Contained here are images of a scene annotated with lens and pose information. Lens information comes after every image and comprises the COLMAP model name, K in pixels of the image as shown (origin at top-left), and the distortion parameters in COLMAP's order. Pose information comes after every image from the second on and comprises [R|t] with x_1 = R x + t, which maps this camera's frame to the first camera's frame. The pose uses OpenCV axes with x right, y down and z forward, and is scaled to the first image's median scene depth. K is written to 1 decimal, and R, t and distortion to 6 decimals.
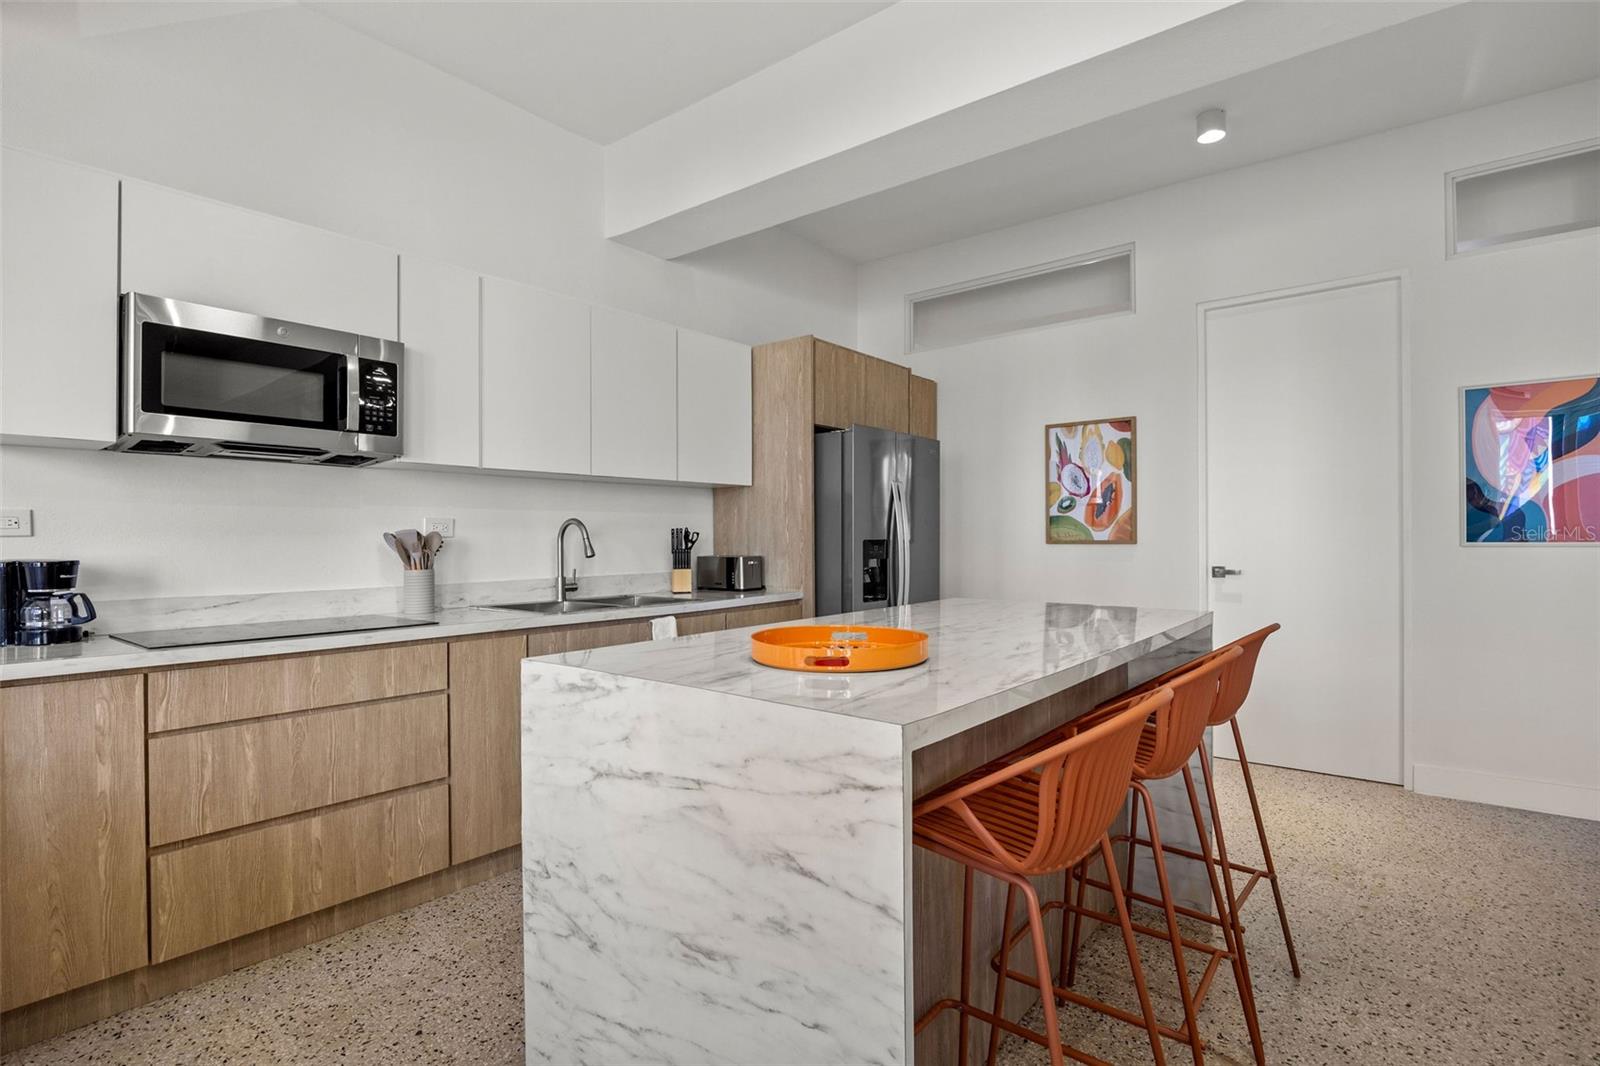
lens RADIAL K [[770.7, 0, 798.5], [0, 770.7, 536.2], [0, 0, 1]] dist [-0.010865, 0.001830]
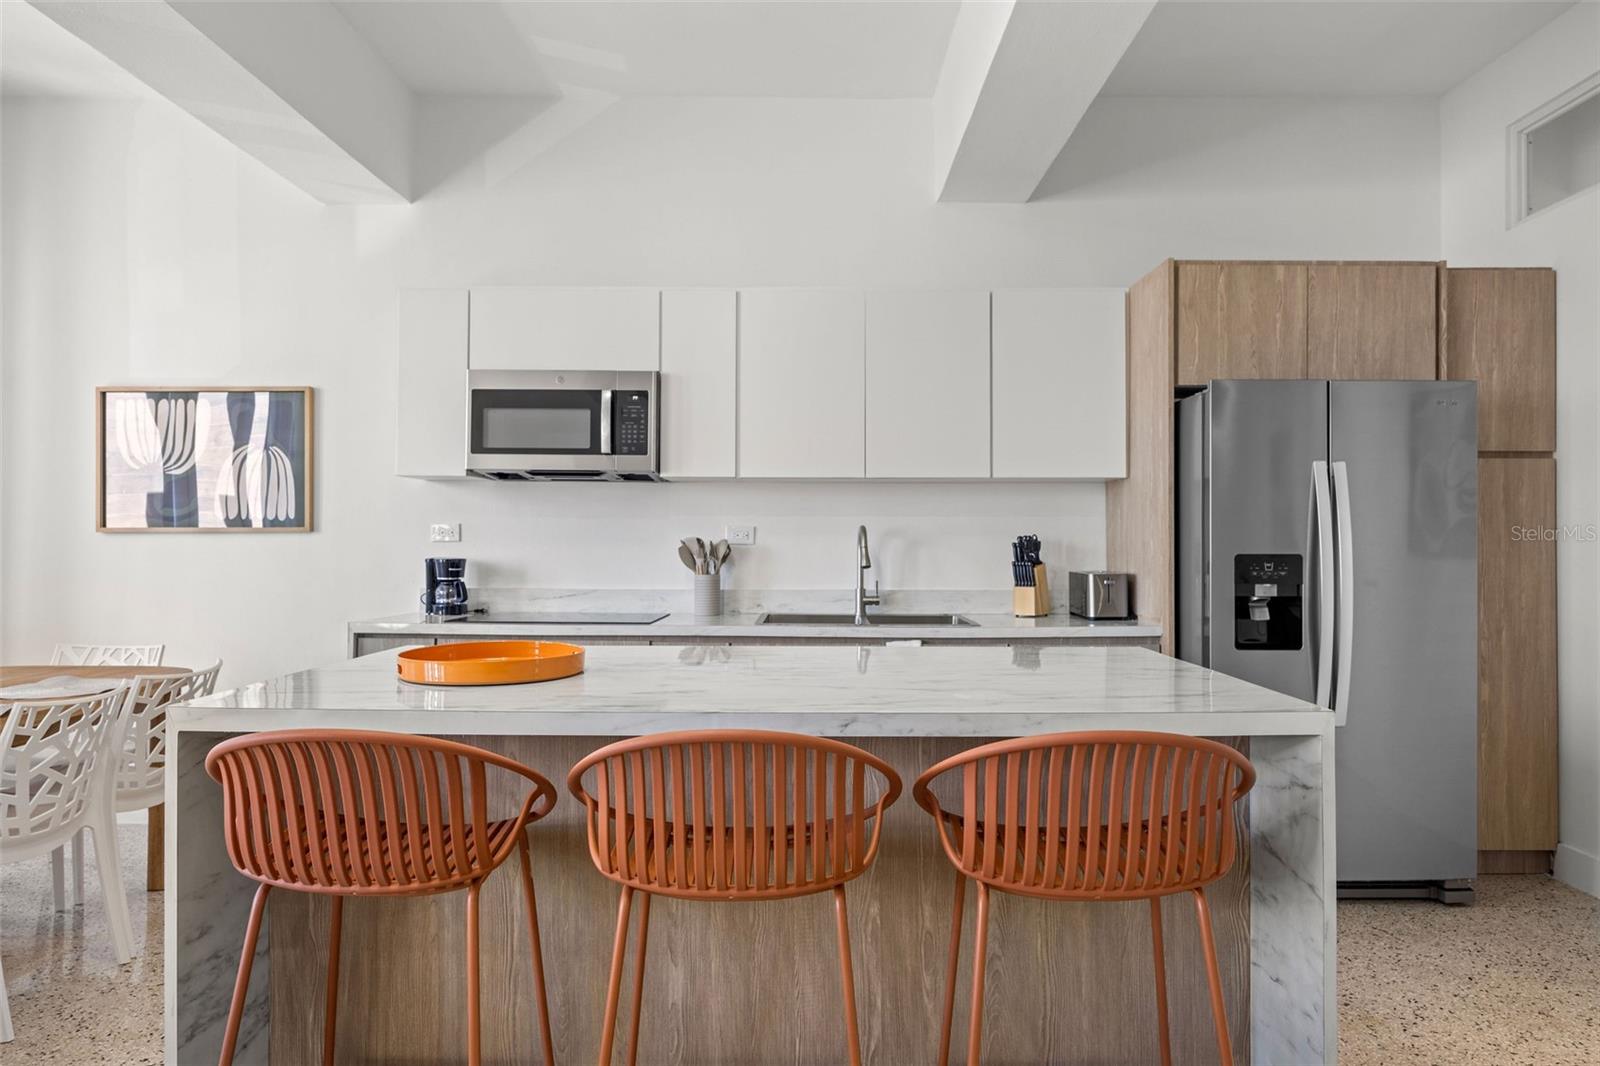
lens RADIAL K [[970.3, 0, 810.9], [0, 970.3, 526.4], [0, 0, 1]] dist [-0.007714, -0.003161]
pose [[0.624484, -0.003014, -0.781032, 0.497799], [-0.006673, 0.999935, -0.009194, -0.009240], [0.781009, 0.010953, 0.624424, 0.207910]]
